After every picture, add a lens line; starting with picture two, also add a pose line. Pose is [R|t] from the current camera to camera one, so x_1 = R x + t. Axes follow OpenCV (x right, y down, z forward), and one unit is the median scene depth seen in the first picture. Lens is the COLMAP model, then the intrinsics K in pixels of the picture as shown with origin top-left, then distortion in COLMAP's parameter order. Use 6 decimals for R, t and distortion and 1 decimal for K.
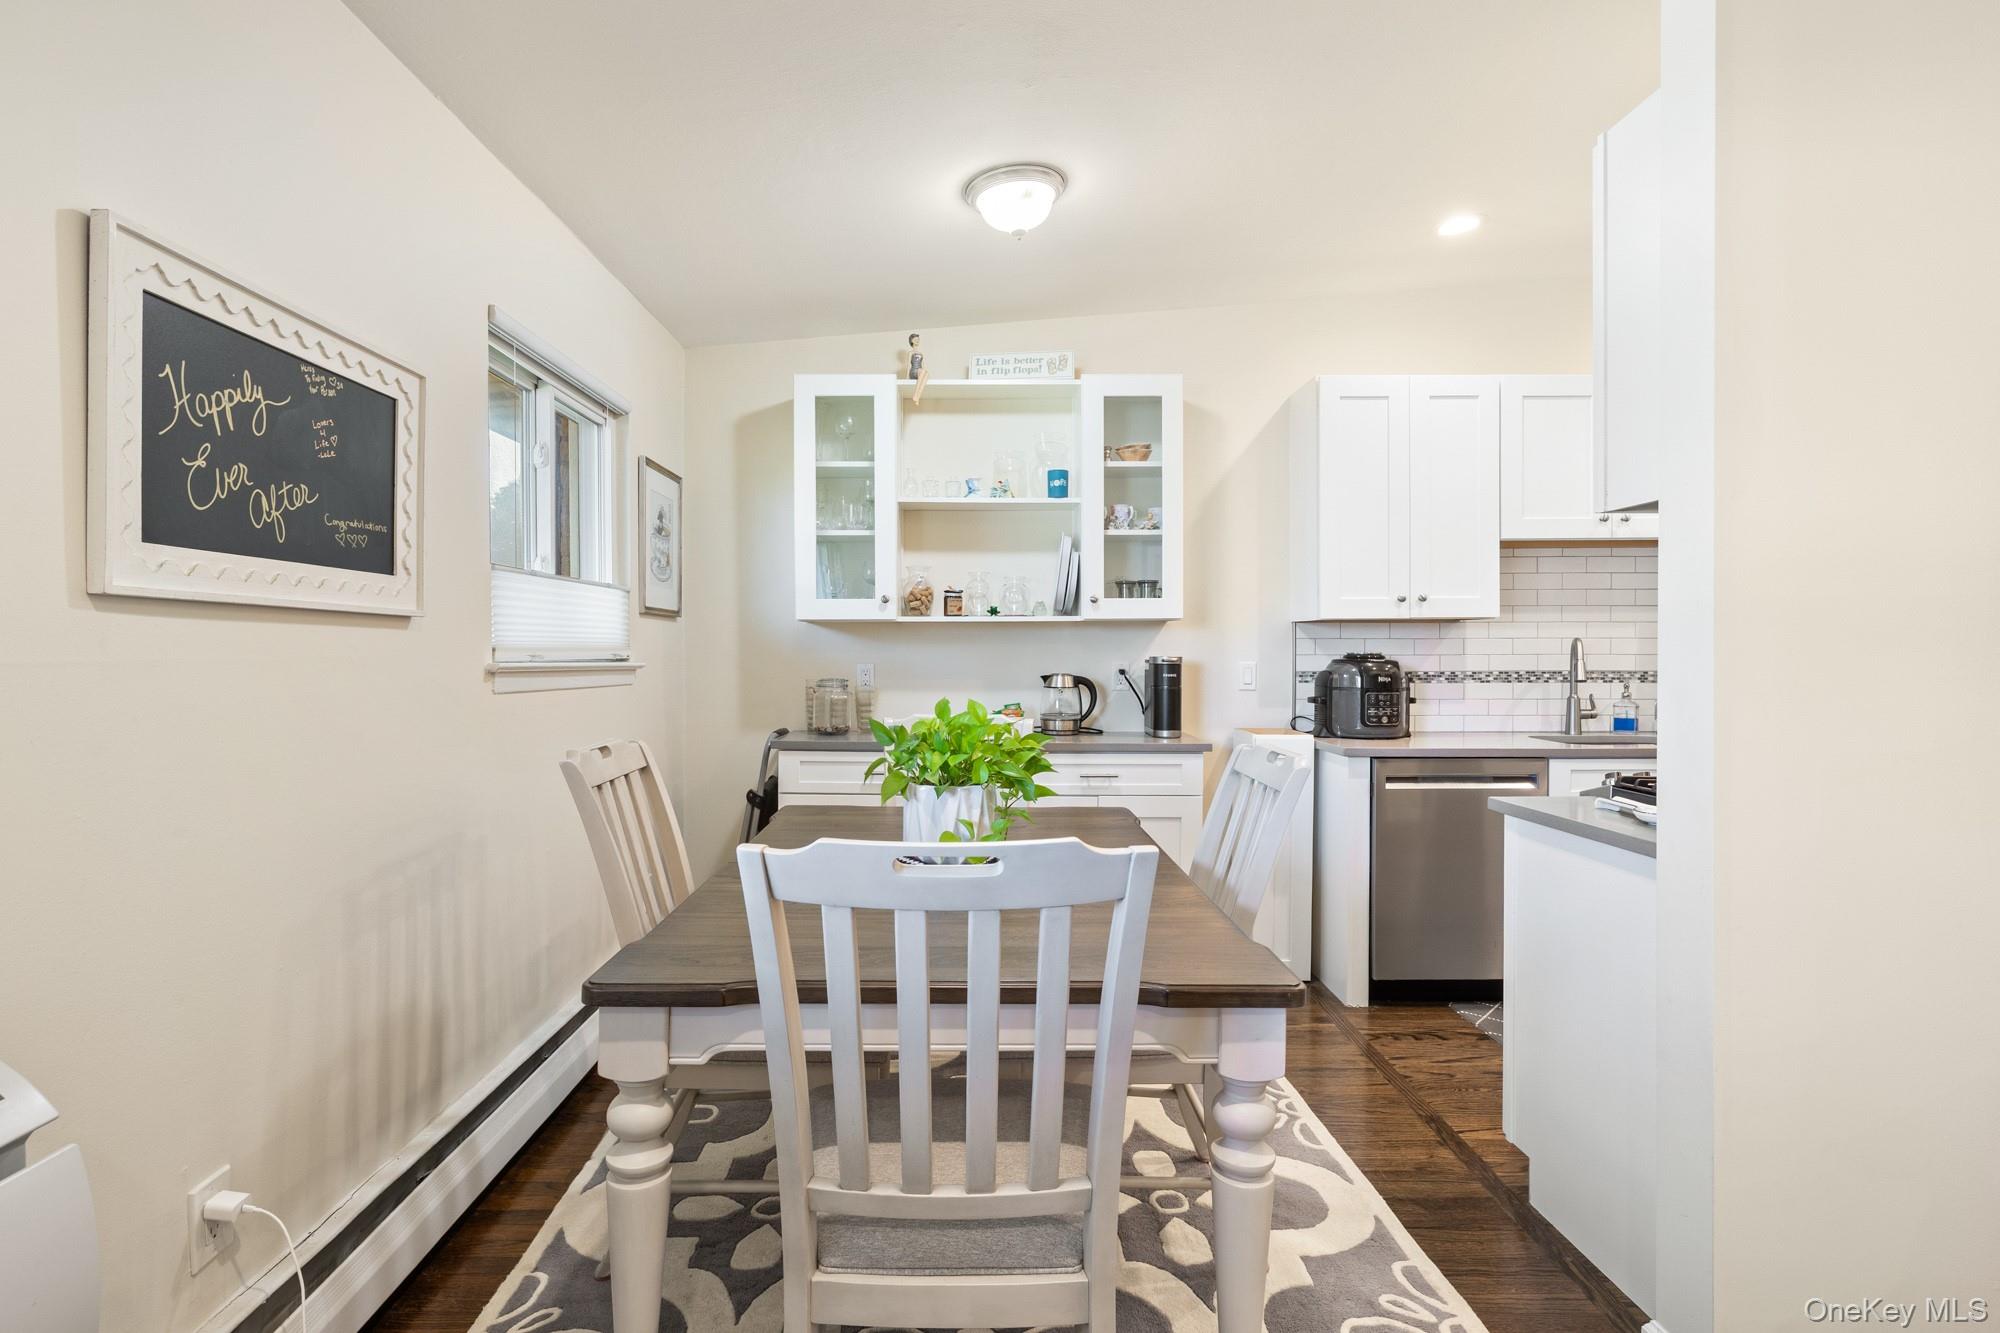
lens RADIAL K [[1013.9, 0, 986.6], [0, 1013.9, 657.2], [0, 0, 1]] dist [0.000661, -0.000034]
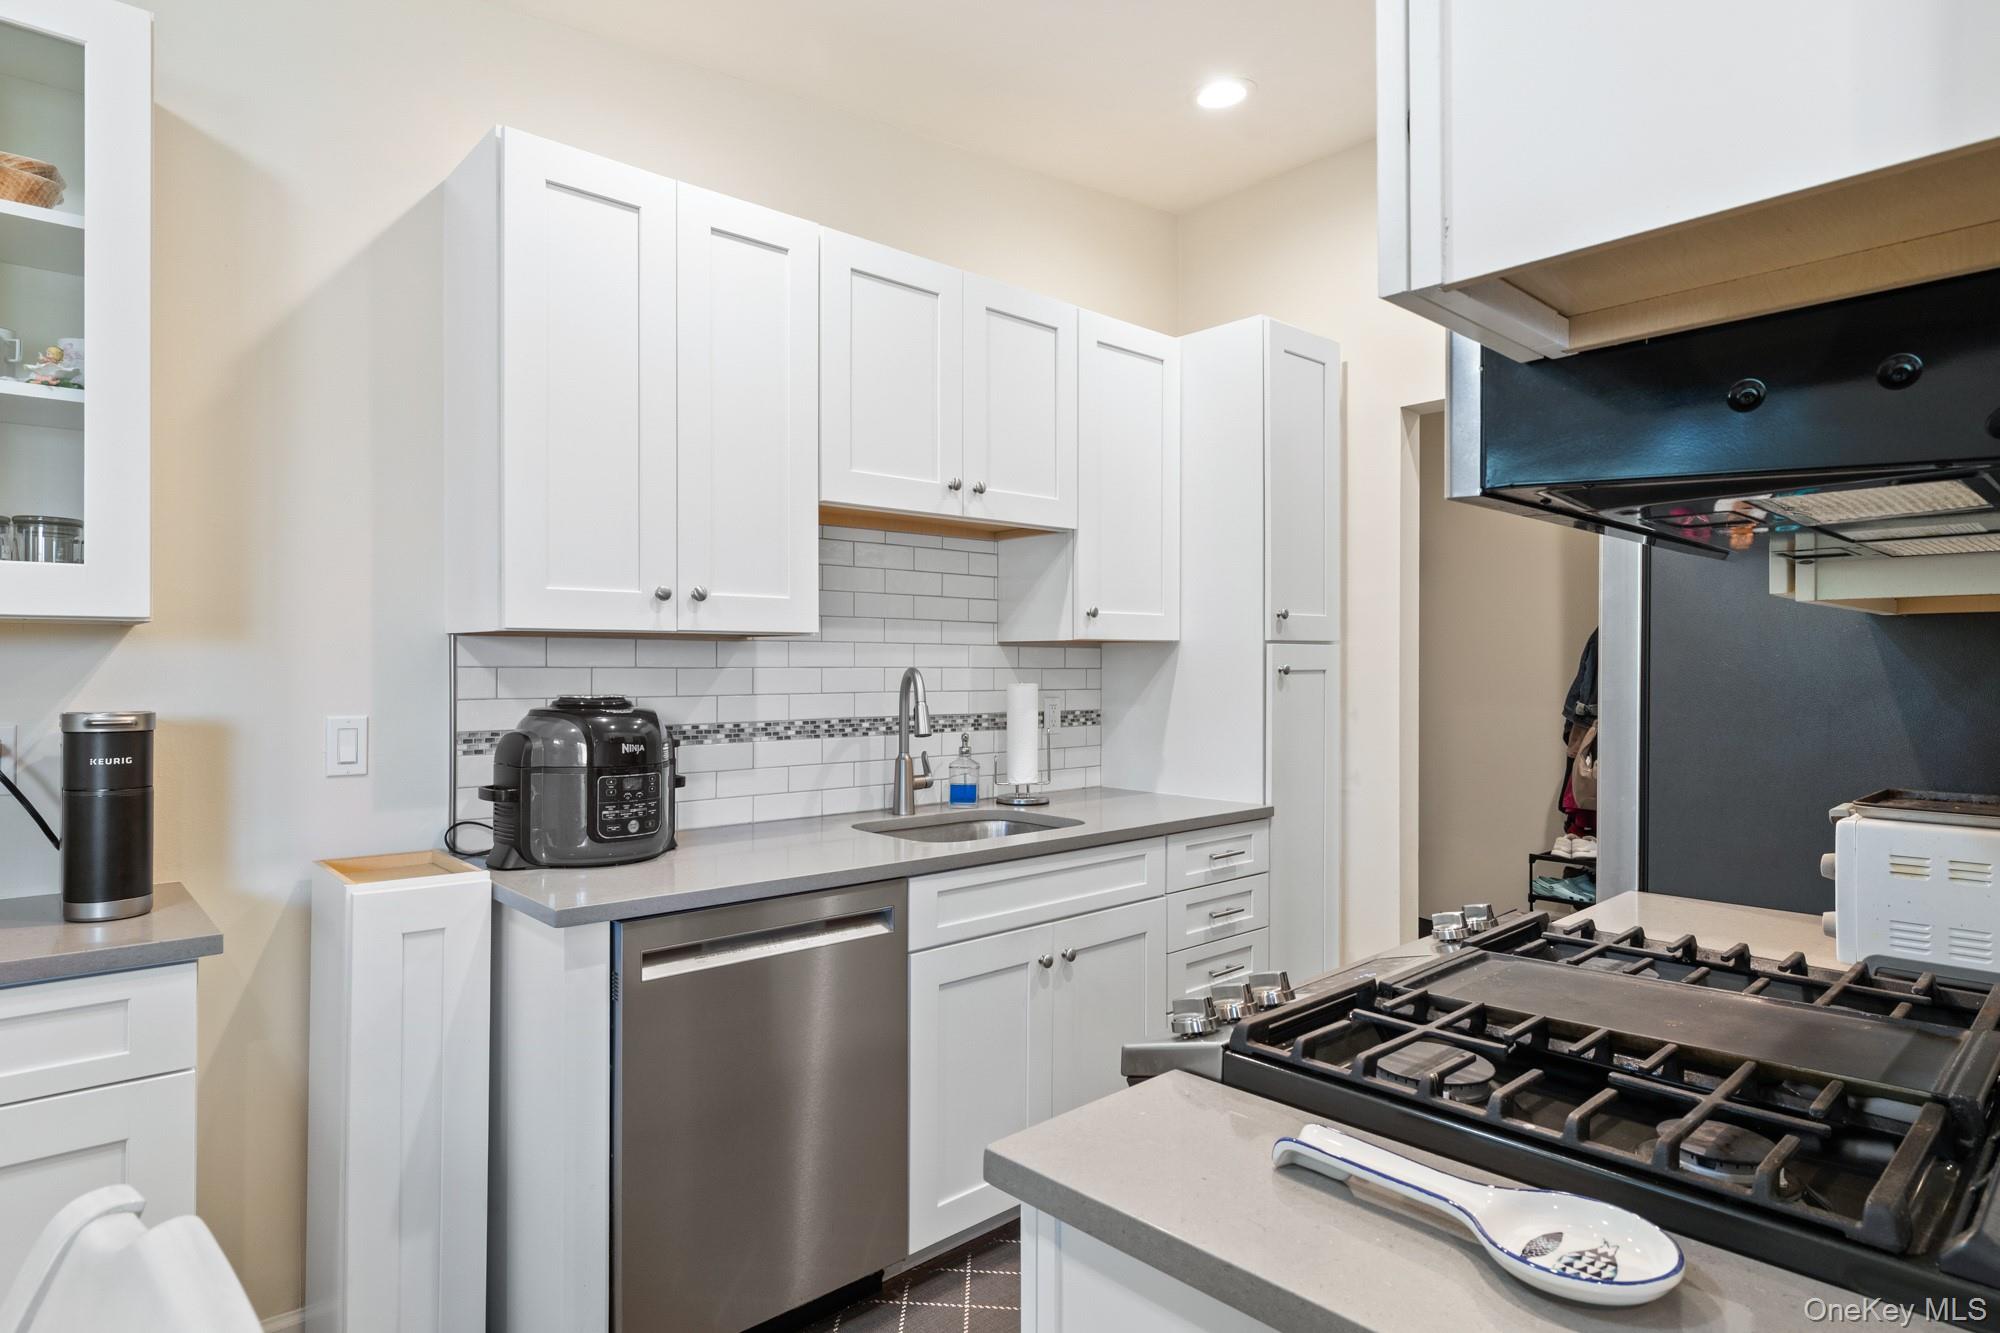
lens RADIAL K [[1084.6, 0, 965.0], [0, 1084.6, 665.8], [0, 0, 1]] dist [-0.004389, -0.000393]
pose [[0.758987, 0.003245, 0.651098, 0.159036], [0.002688, 0.999963, -0.008116, -0.015126], [-0.651101, 0.007910, 0.758950, 0.464603]]
